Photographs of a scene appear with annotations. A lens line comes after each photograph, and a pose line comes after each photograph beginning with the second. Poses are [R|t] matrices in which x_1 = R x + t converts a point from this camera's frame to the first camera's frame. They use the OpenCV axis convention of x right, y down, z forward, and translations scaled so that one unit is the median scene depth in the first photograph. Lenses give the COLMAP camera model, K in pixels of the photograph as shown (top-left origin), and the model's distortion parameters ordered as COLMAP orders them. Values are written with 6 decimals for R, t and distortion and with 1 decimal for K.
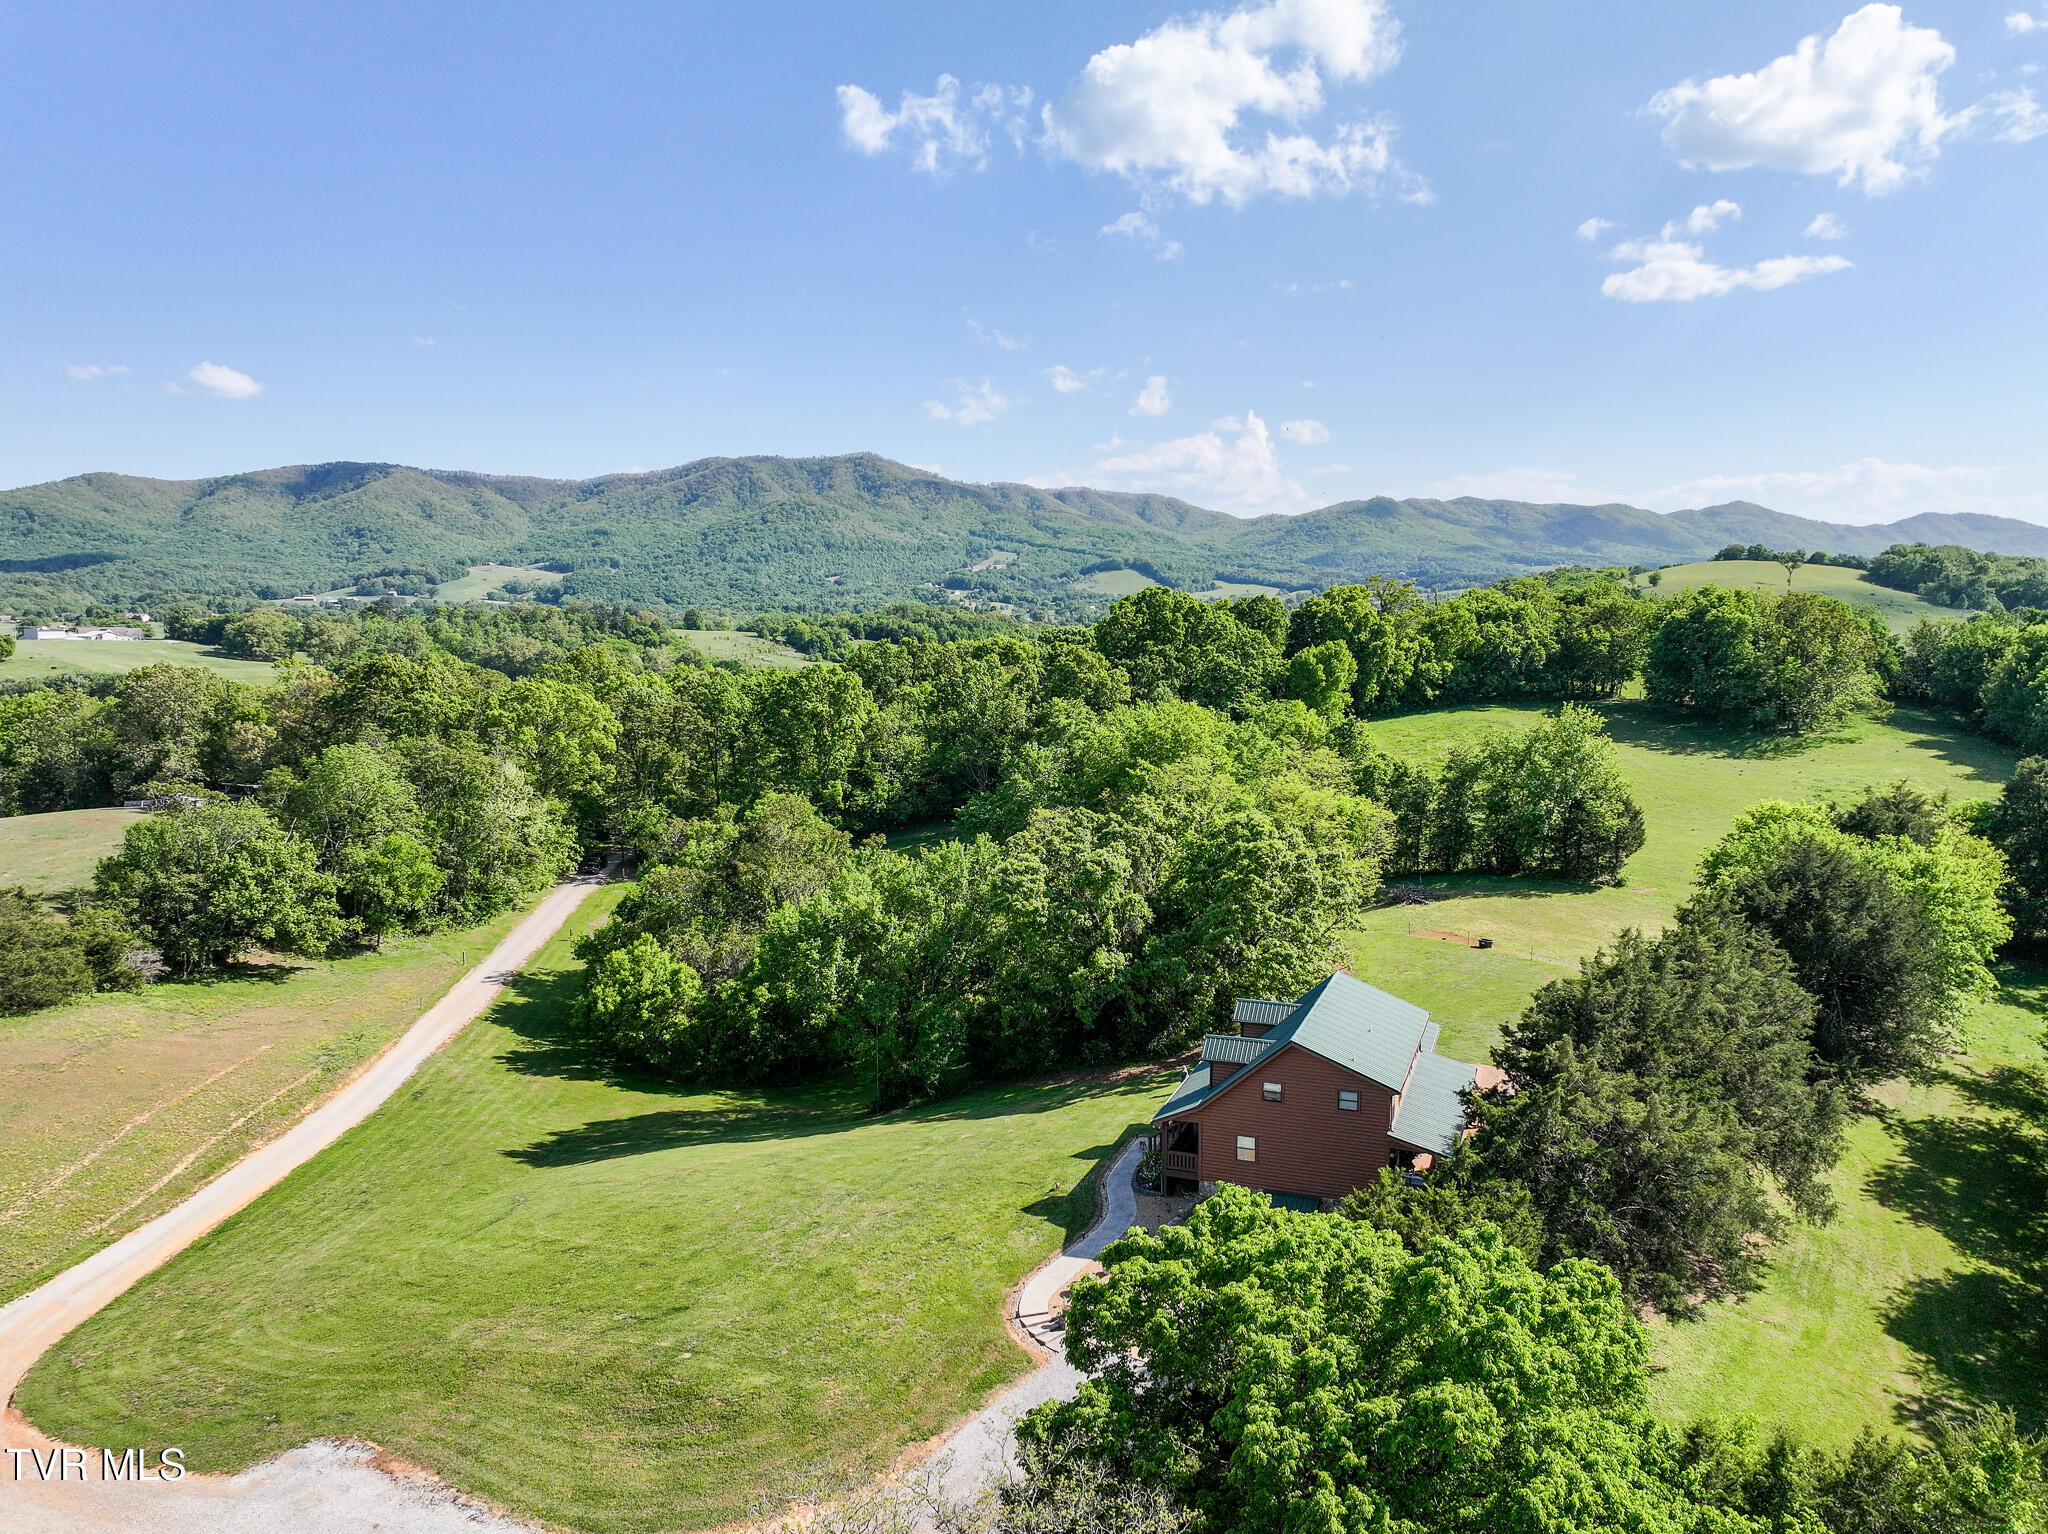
lens RADIAL K [[1425.9, 0, 1025.3], [0, 1425.9, 766.3], [0, 0, 1]] dist [0.006295, 0.007156]
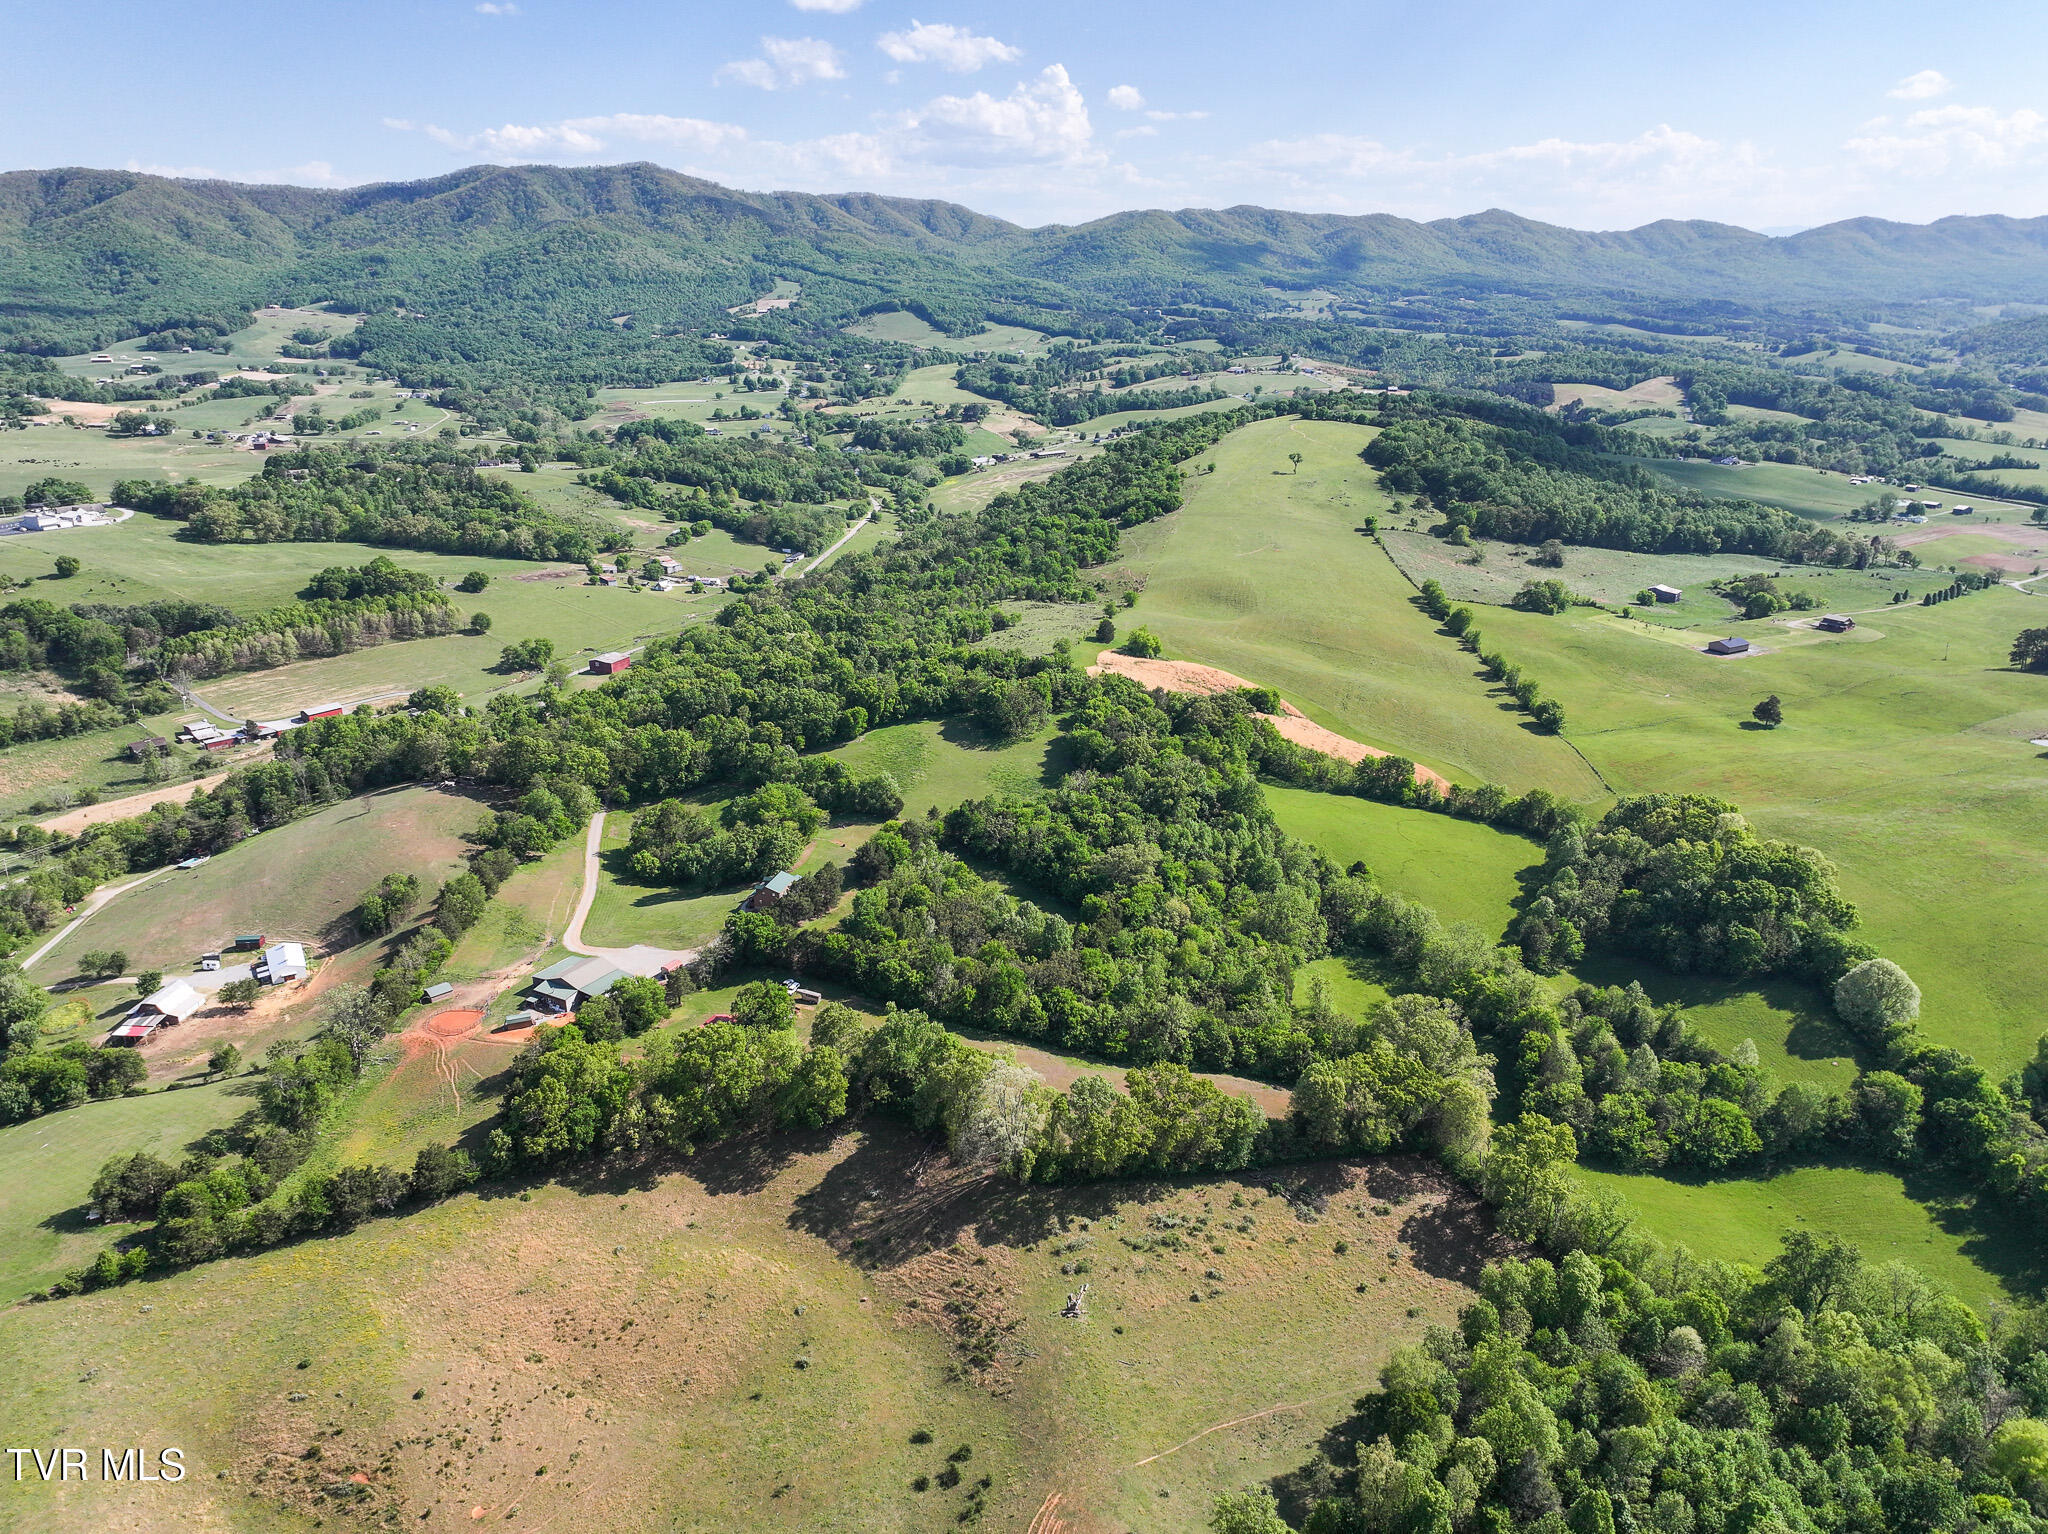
lens RADIAL K [[1425.9, 0, 1019.9], [0, 1425.9, 762.3], [0, 0, 1]] dist [0.006295, 0.007156]
pose [[0.991470, -0.037978, 0.124678, 0.011866], [0.010130, 0.976166, 0.216788, -0.039071], [-0.129939, -0.213675, 0.968224, -0.119006]]
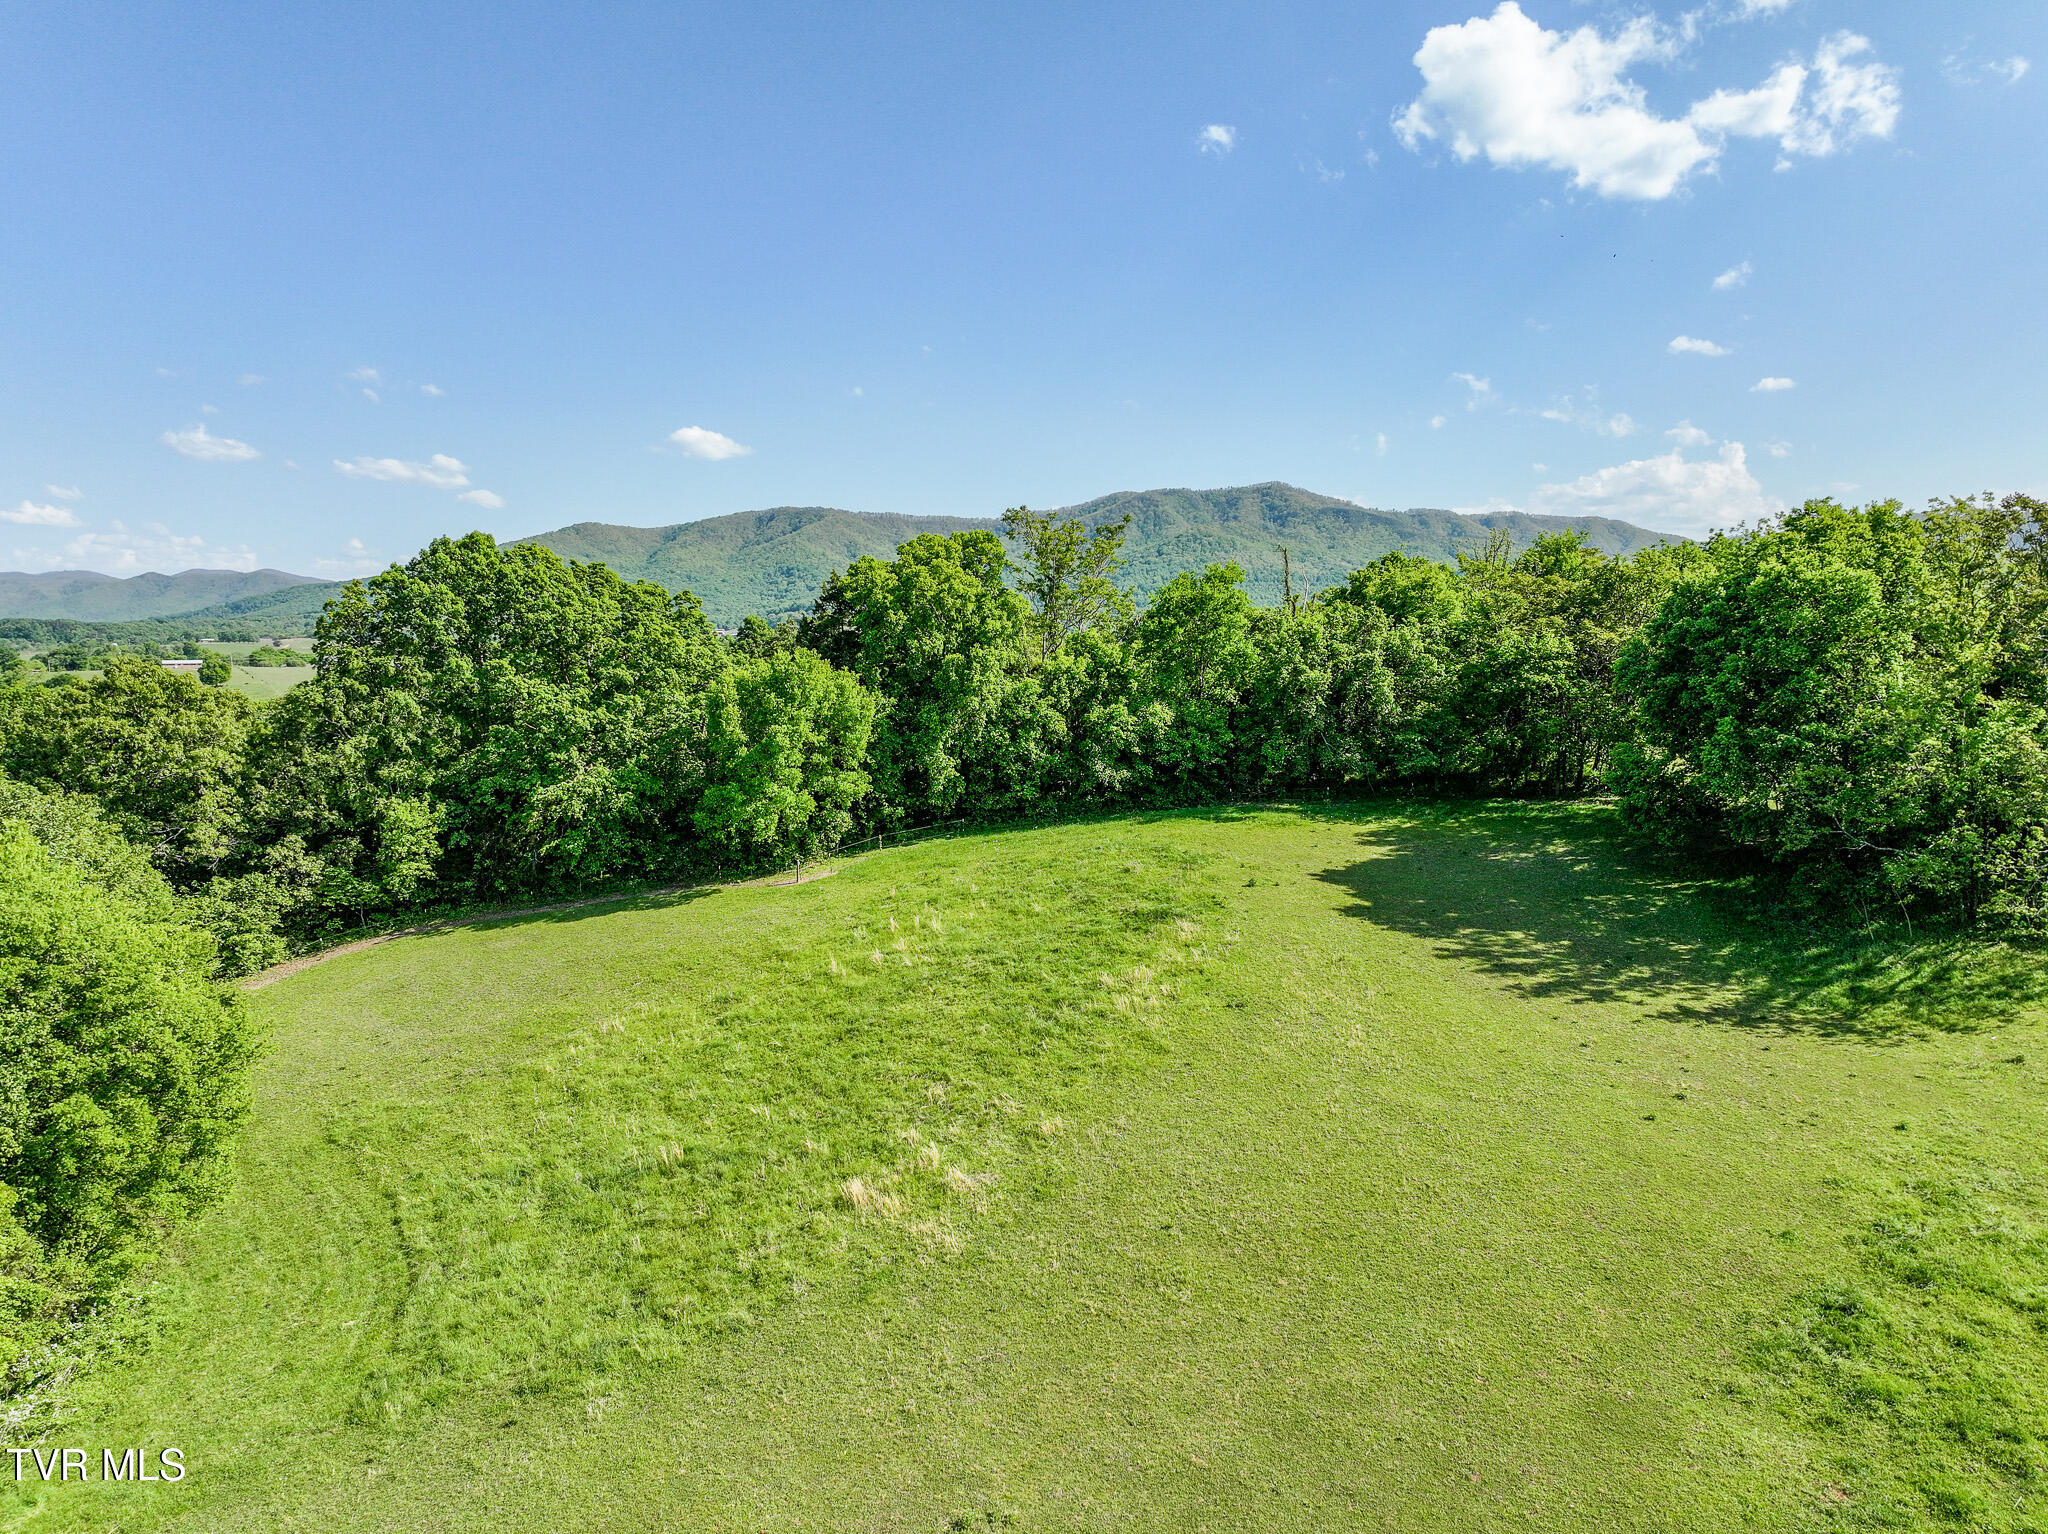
lens RADIAL K [[1425.9, 0, 1034.9], [0, 1425.9, 760.7], [0, 0, 1]] dist [0.006295, 0.007156]
pose [[0.956751, 0.022545, -0.290035, 0.027259], [-0.030611, 0.999260, -0.023304, -0.003165], [0.289294, 0.031174, 0.956732, 0.040787]]
